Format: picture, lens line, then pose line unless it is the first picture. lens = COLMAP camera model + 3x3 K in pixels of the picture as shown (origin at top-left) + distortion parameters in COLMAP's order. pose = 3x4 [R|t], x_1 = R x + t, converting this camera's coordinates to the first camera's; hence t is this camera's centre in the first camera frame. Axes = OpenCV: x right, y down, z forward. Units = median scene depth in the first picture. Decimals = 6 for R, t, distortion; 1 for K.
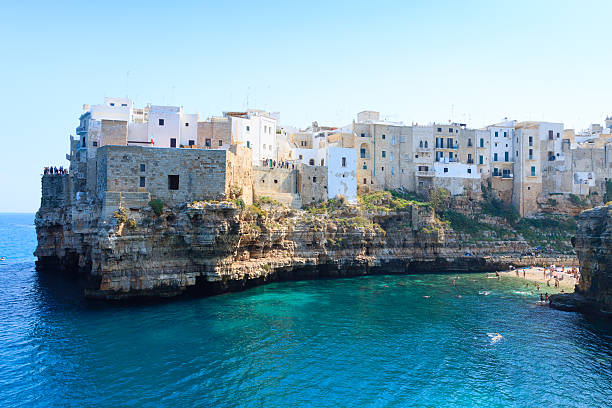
lens RADIAL K [[491.2, 0, 305.2], [0, 491.2, 205.1], [0, 0, 1]] dist [0.003656, 0.004555]
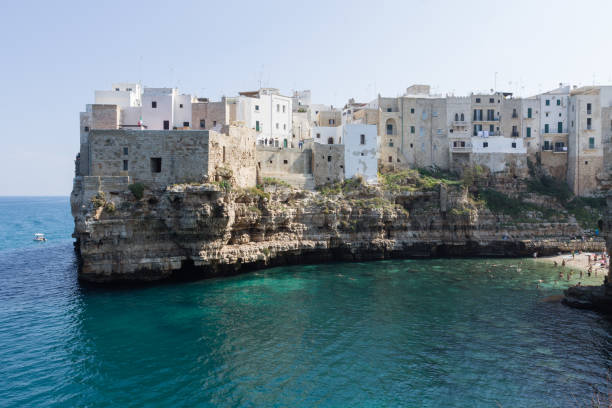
lens RADIAL K [[478.8, 0, 306.2], [0, 478.8, 204.7], [0, 0, 1]] dist [0.002618, 0.005052]
pose [[0.983364, -0.007818, -0.181479, 0.142827], [0.015049, 0.999145, 0.038499, 0.000338], [0.181022, -0.040589, 0.982641, 0.076101]]
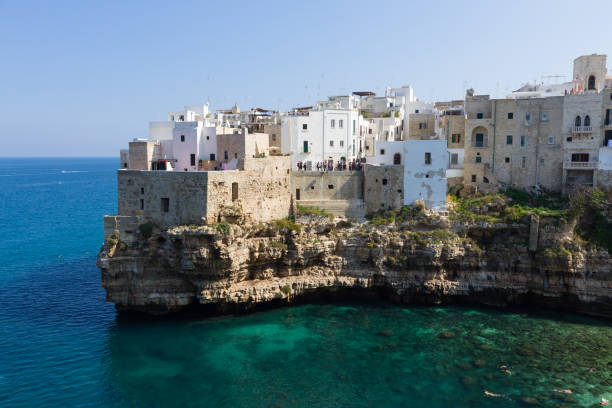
lens RADIAL K [[498.4, 0, 297.4], [0, 498.4, 211.5], [0, 0, 1]] dist [0.003187, 0.005575]
pose [[0.803813, 0.055458, -0.592291, 0.402342], [0.021098, 0.992361, 0.121551, -0.108558], [0.594507, -0.110201, 0.796503, 0.237793]]
